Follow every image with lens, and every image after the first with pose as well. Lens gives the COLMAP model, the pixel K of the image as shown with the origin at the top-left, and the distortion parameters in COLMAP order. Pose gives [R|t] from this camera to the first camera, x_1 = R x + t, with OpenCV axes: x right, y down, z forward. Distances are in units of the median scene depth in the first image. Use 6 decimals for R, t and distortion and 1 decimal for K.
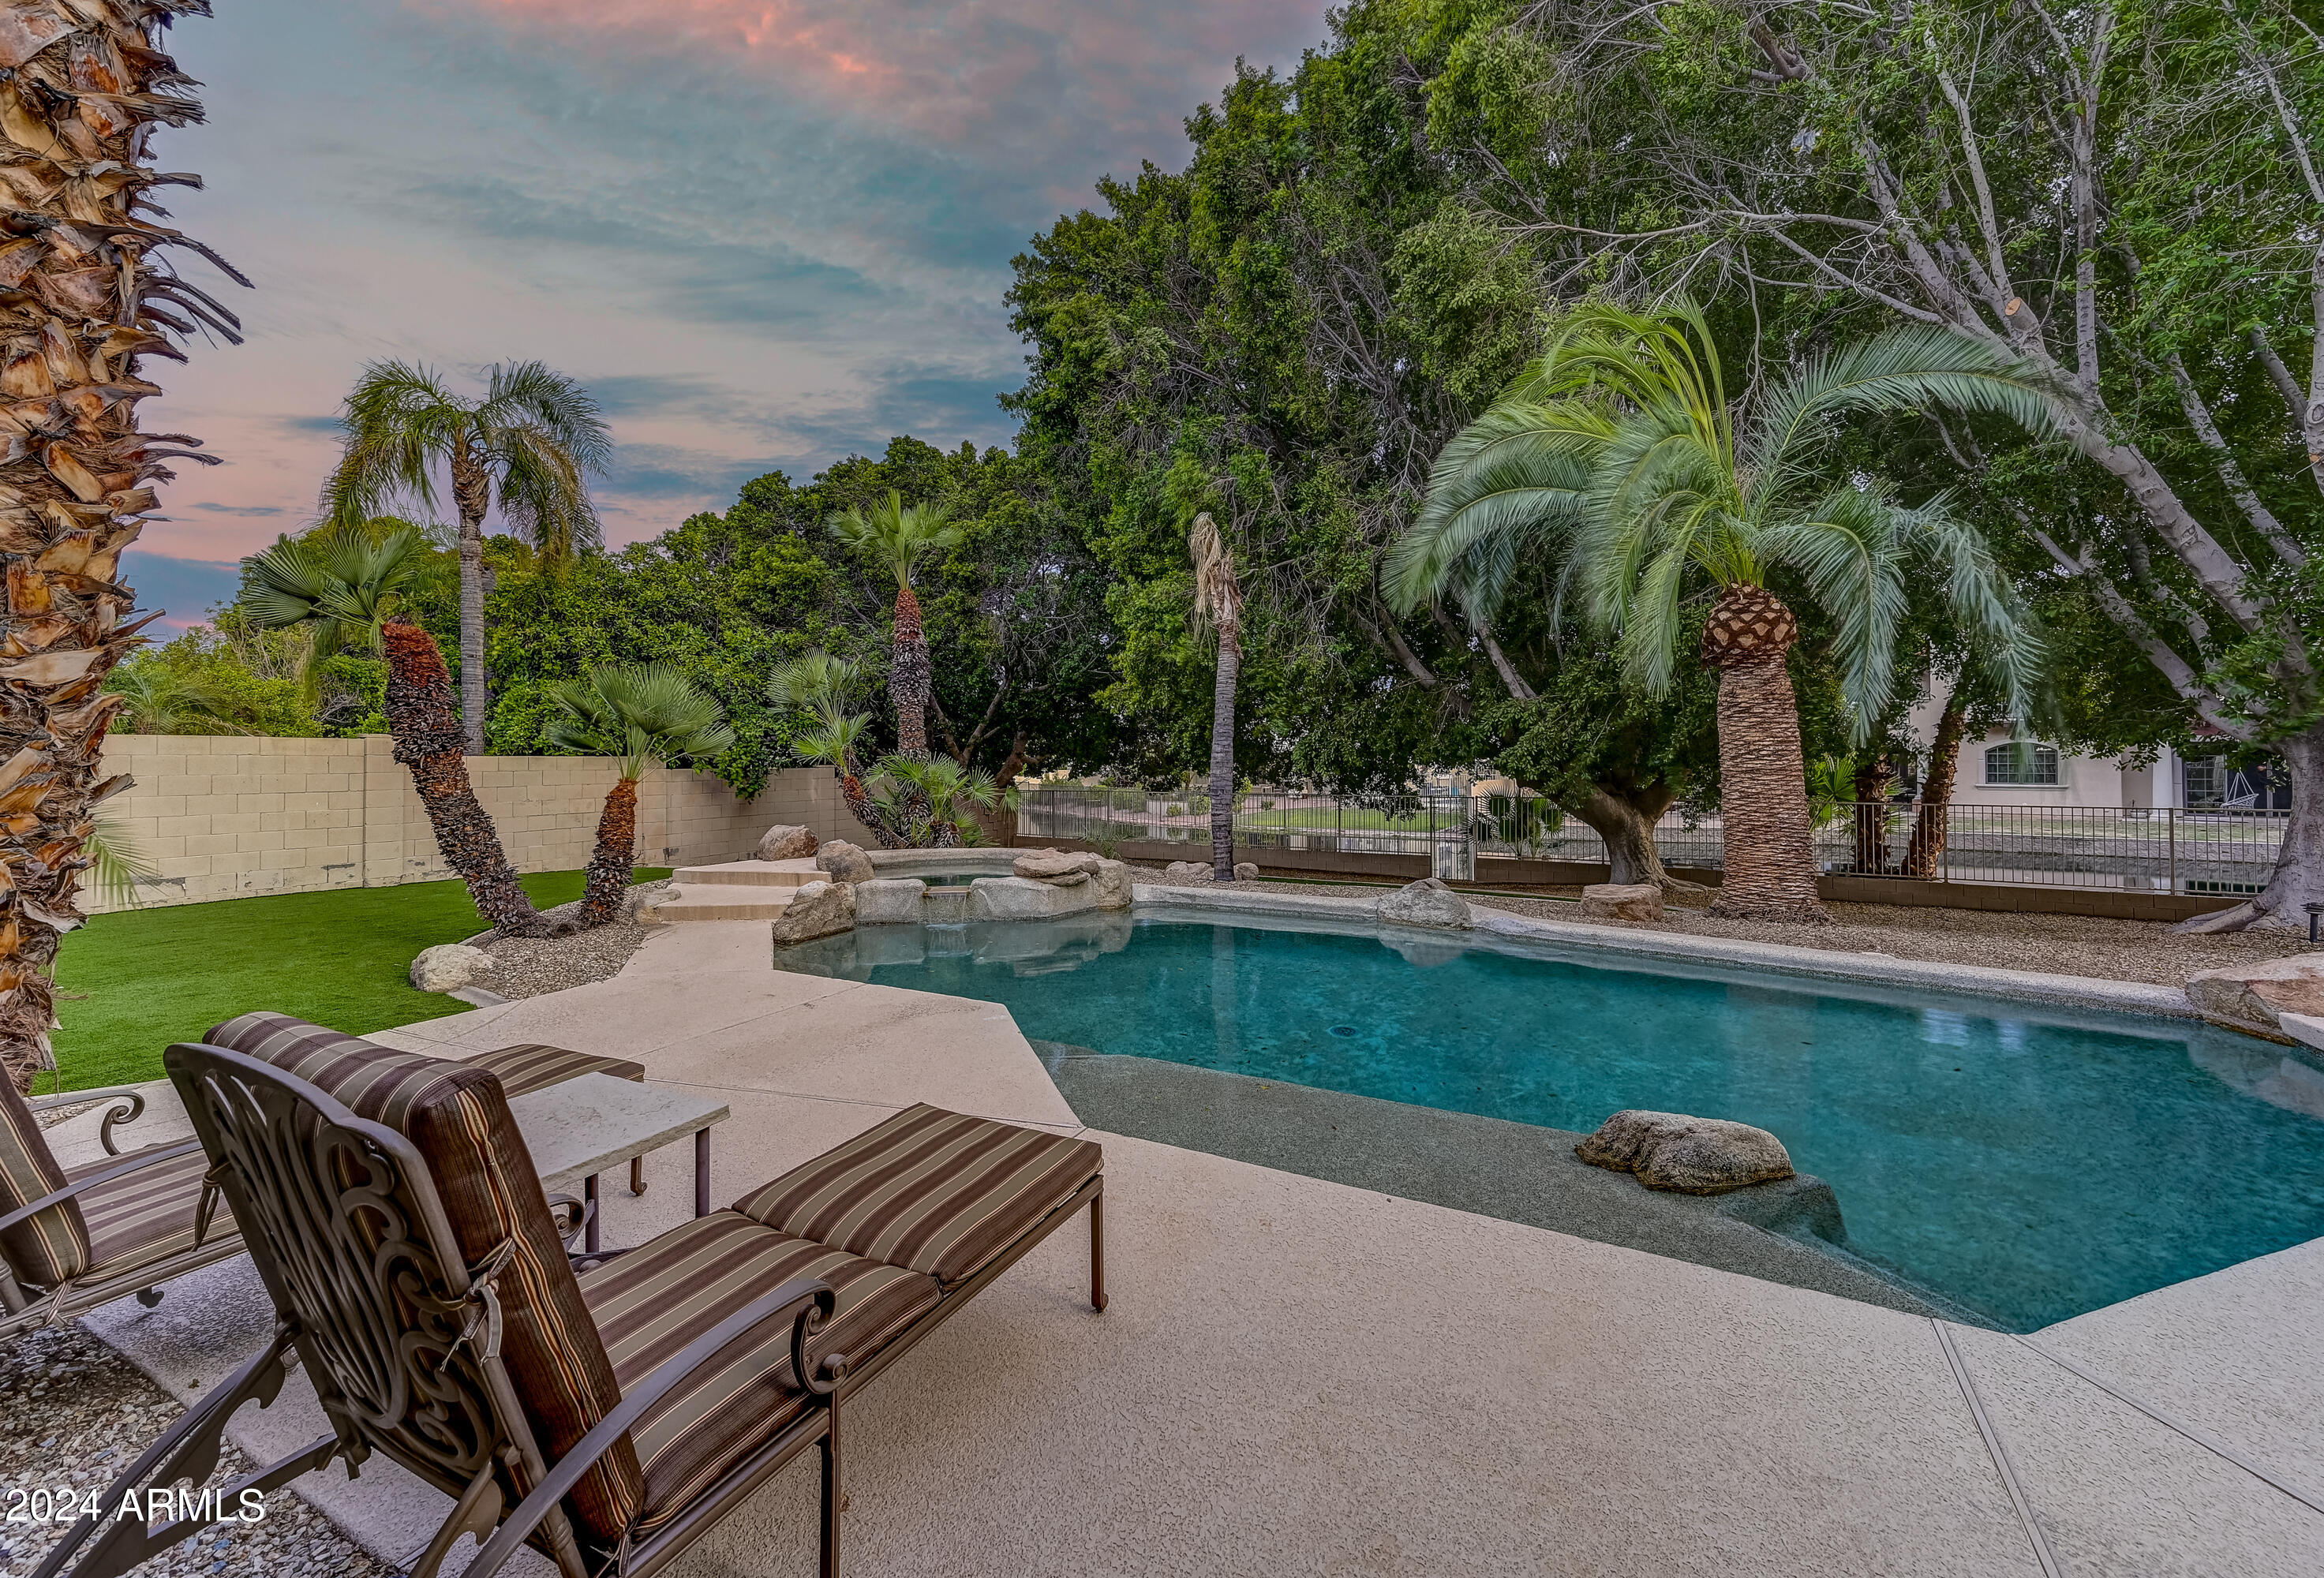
lens RADIAL K [[945.7, 0, 1162.0], [0, 945.7, 789.0], [0, 0, 1]] dist [0.018484, 0.000274]
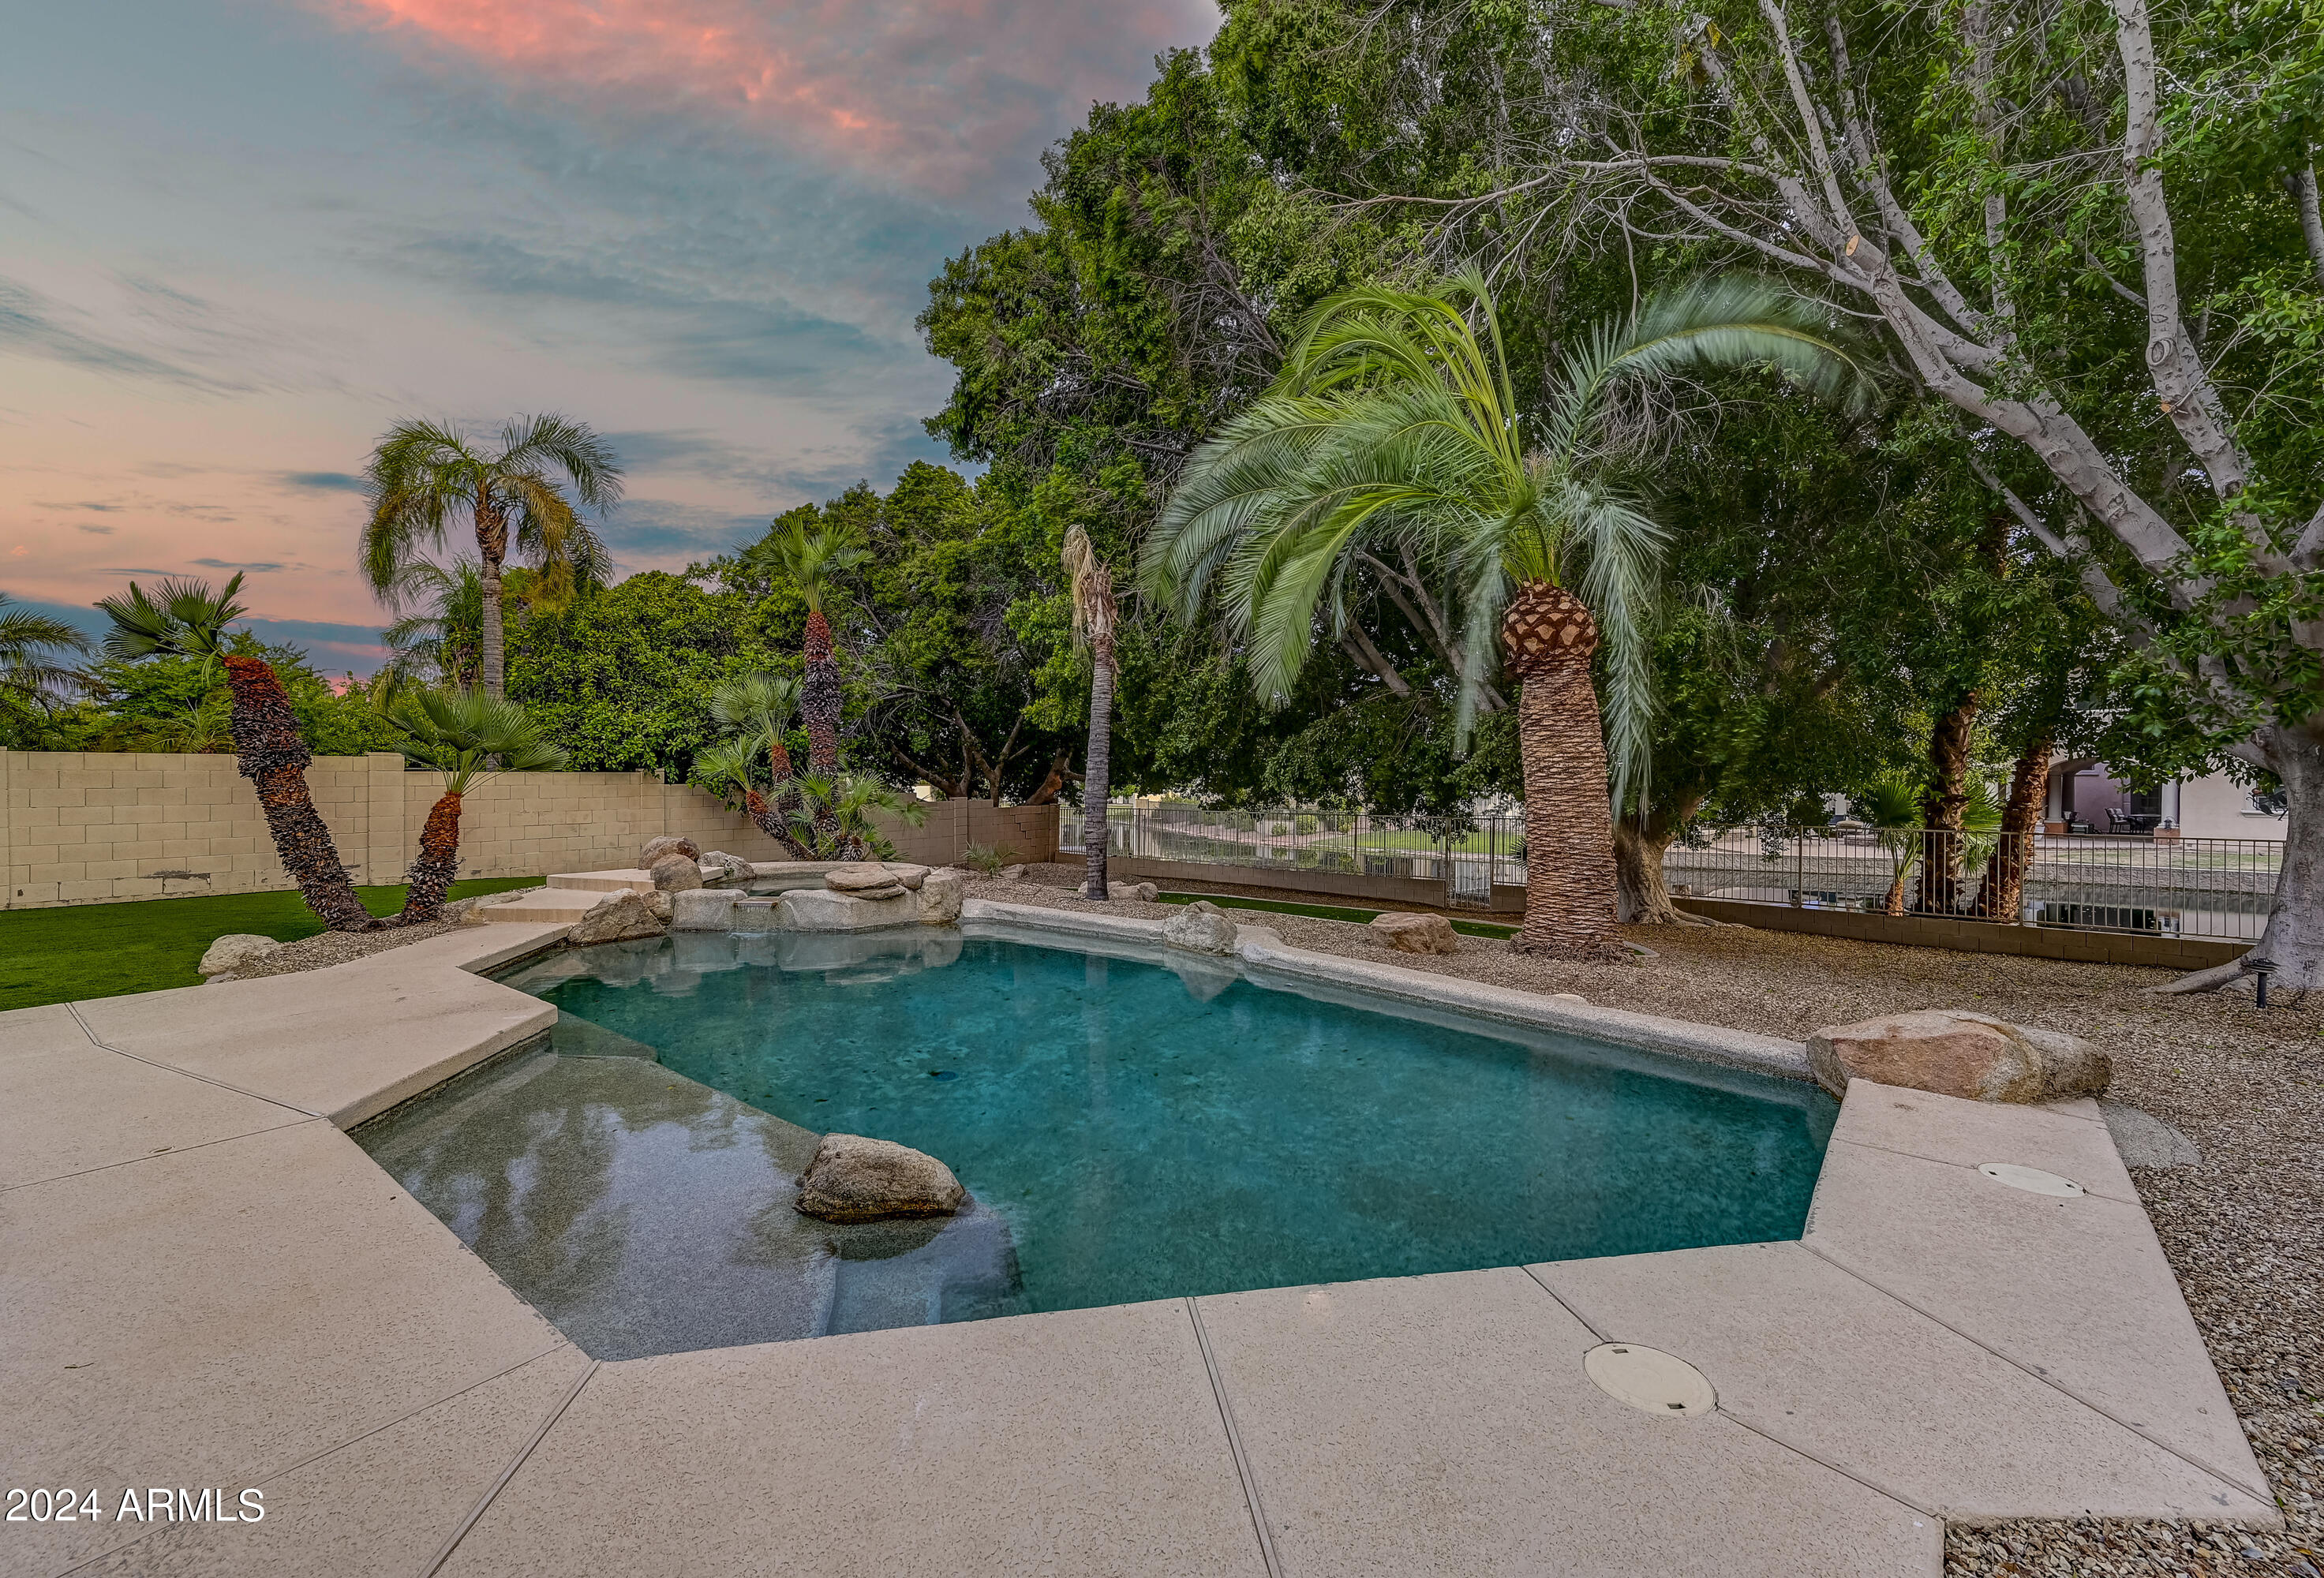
lens RADIAL K [[964.3, 0, 1163.3], [0, 964.3, 818.0], [0, 0, 1]] dist [0.013358, 0.000022]
pose [[0.982997, 0.010692, -0.183311, 0.390870], [-0.008732, 0.999896, 0.011497, -0.000235], [0.183415, -0.009701, 0.982988, 0.034396]]
